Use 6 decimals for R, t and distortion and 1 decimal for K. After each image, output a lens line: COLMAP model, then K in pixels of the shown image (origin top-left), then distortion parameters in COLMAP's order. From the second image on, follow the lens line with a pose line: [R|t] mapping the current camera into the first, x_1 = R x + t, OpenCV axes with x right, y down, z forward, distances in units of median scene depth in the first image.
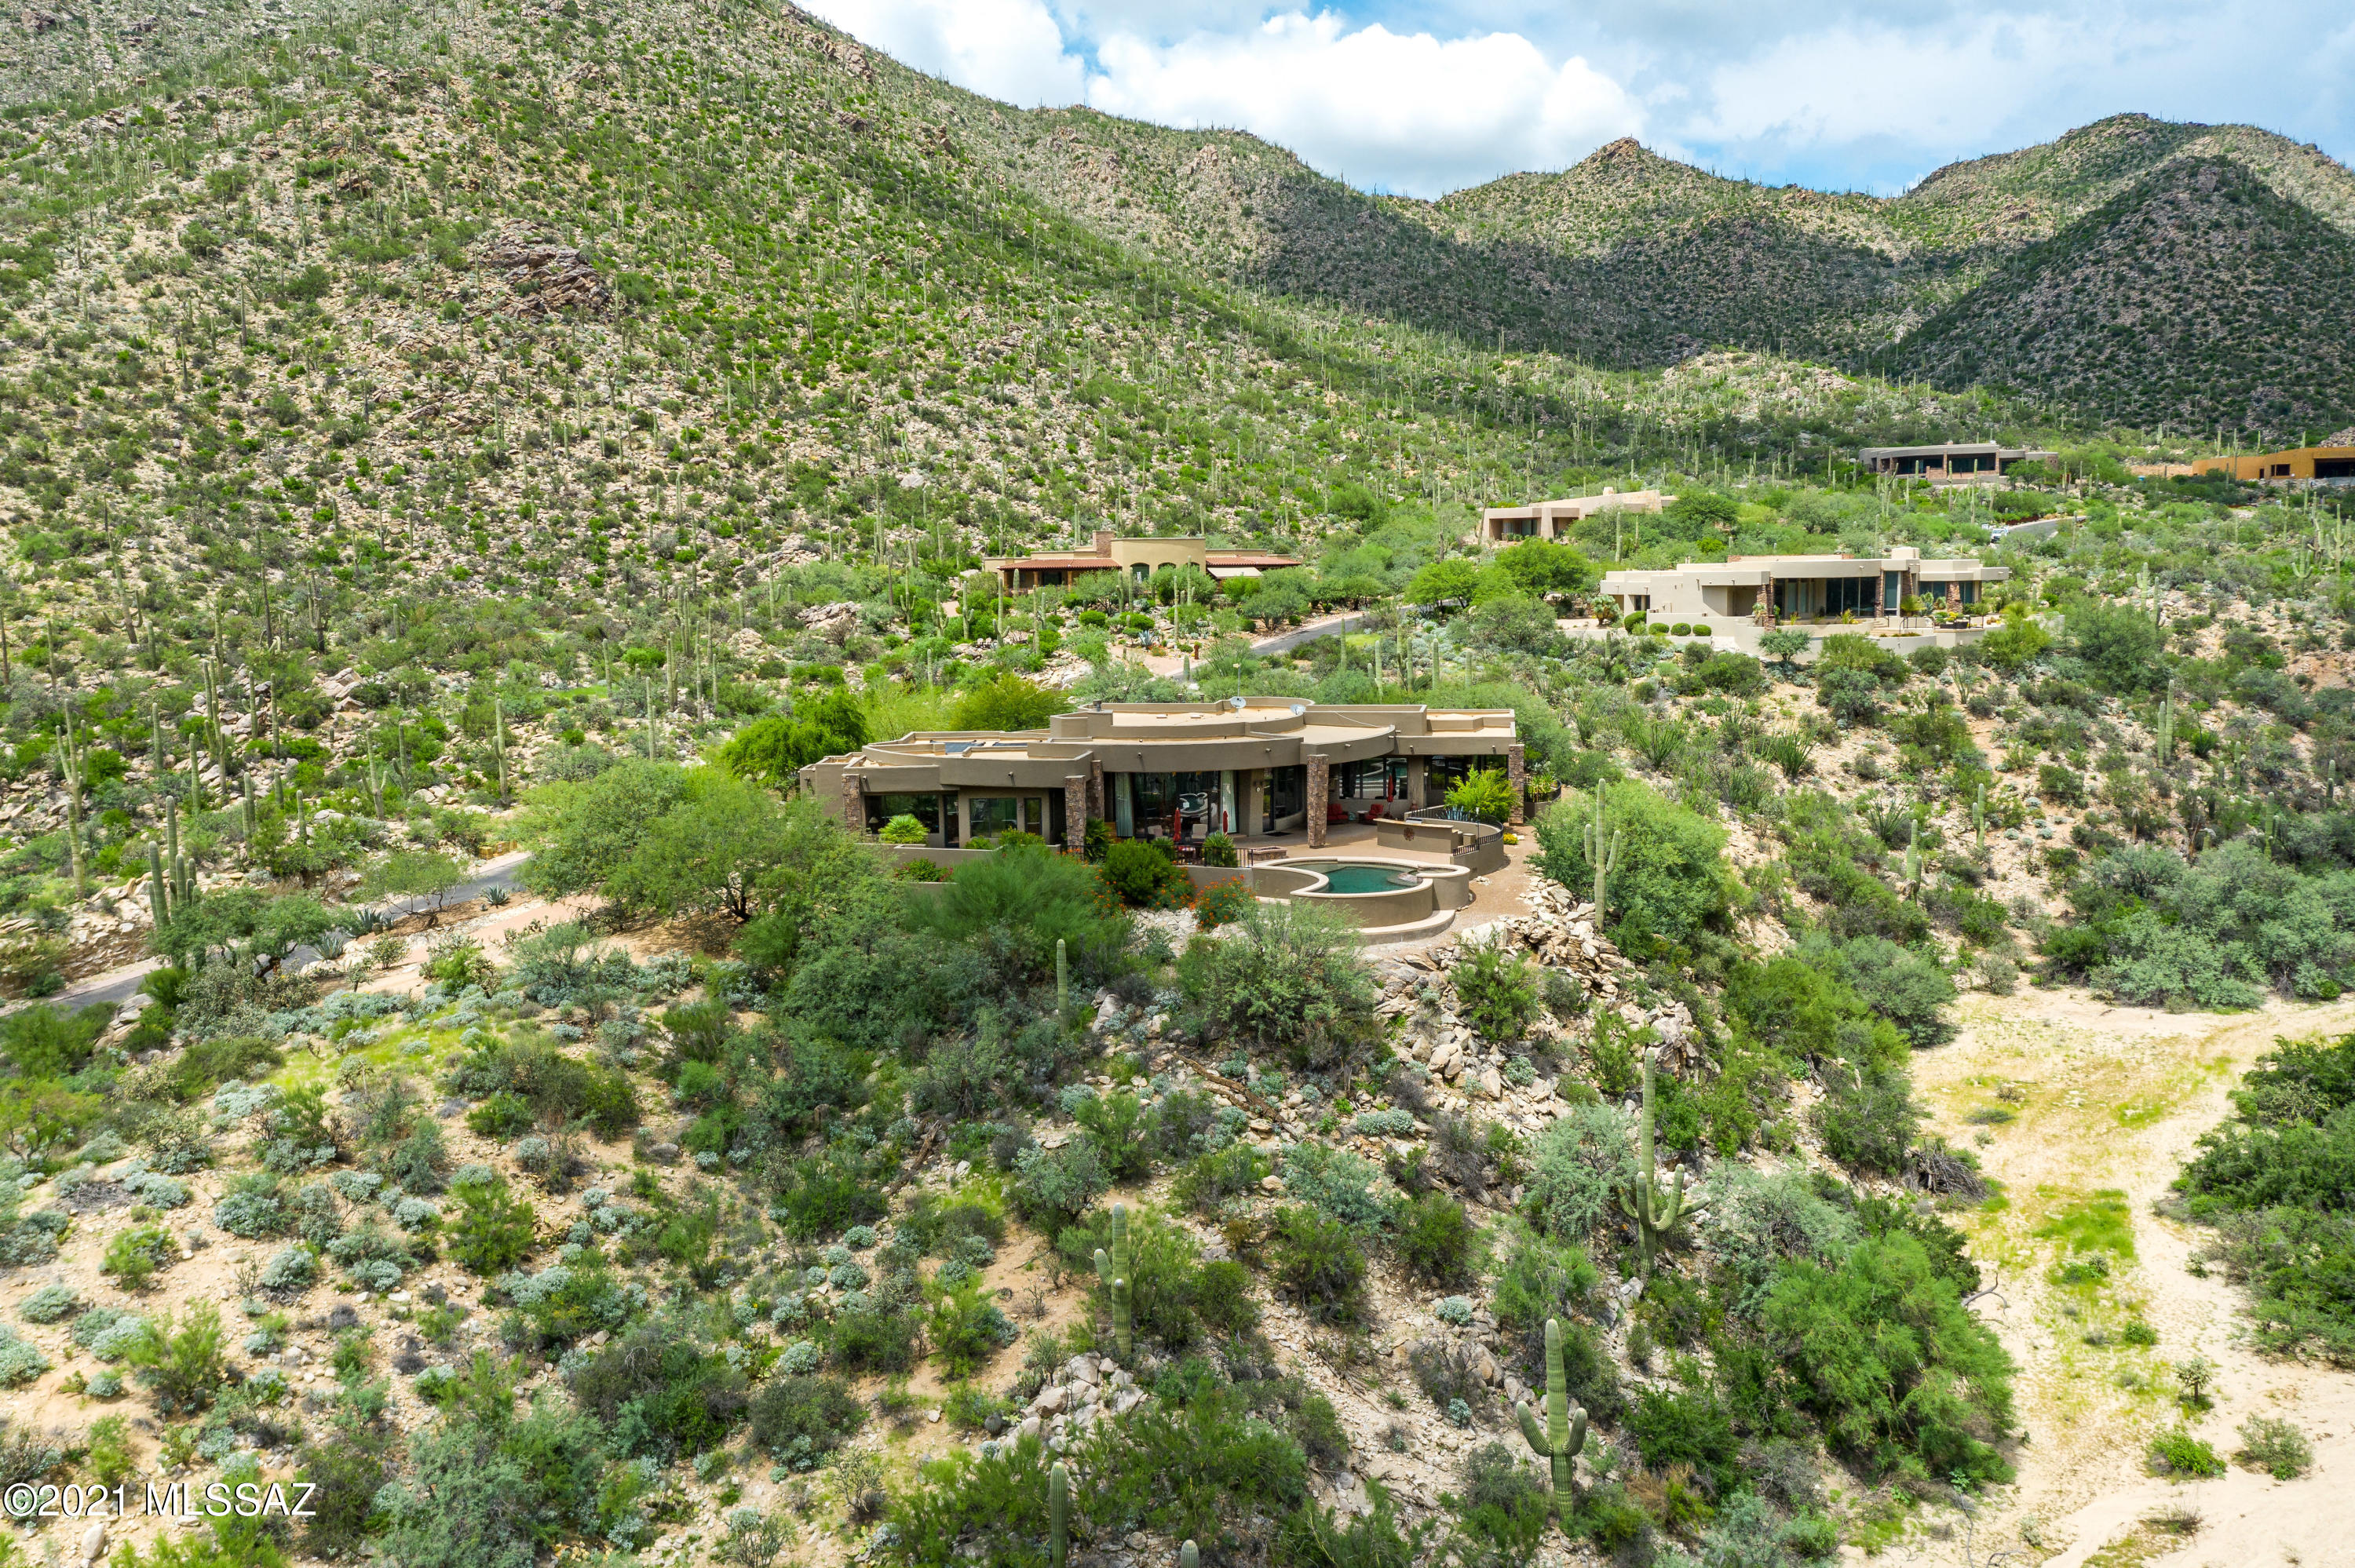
lens RADIAL K [[1843.3, 0, 1178.6], [0, 1843.3, 776.9], [0, 0, 1]] dist [-0.012952, 0.018978]
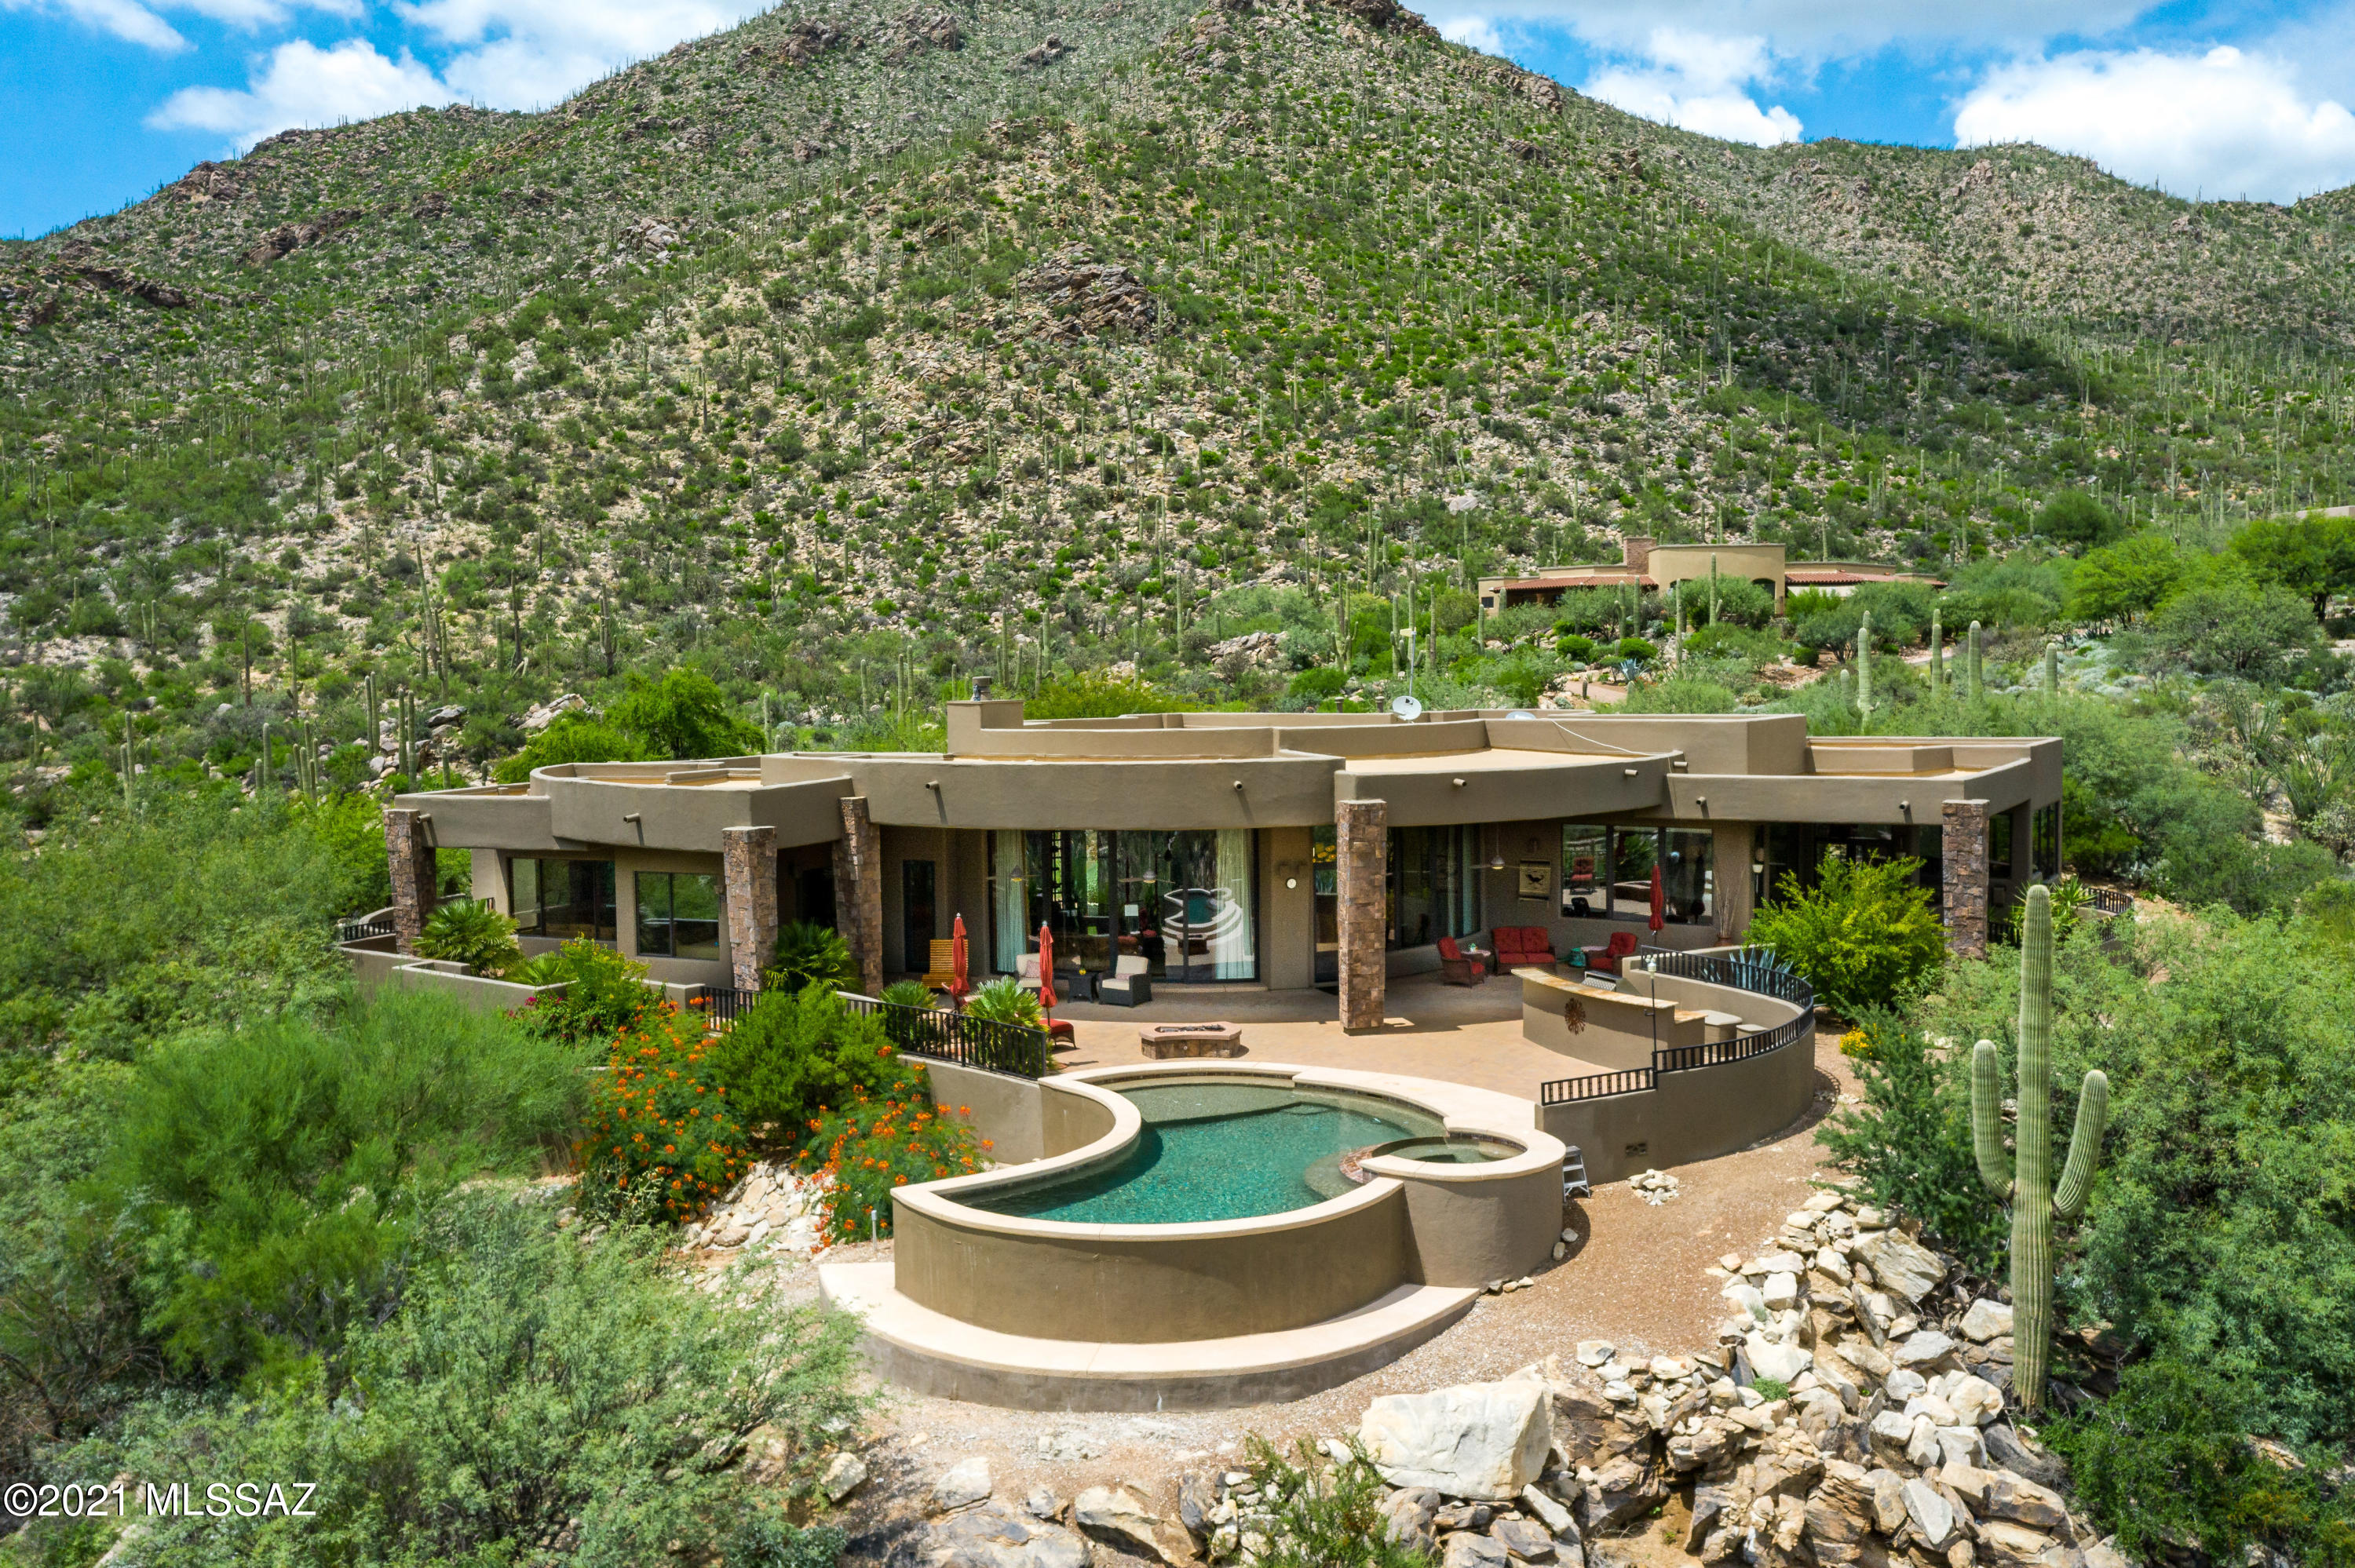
lens RADIAL K [[1843.3, 0, 1178.5], [0, 1843.3, 789.8], [0, 0, 1]] dist [-0.012952, 0.018978]
pose [[0.916429, 0.025722, -0.399370, 0.057974], [-0.043956, 0.998364, -0.036564, 0.000557], [0.397777, 0.051063, 0.916060, 0.178817]]
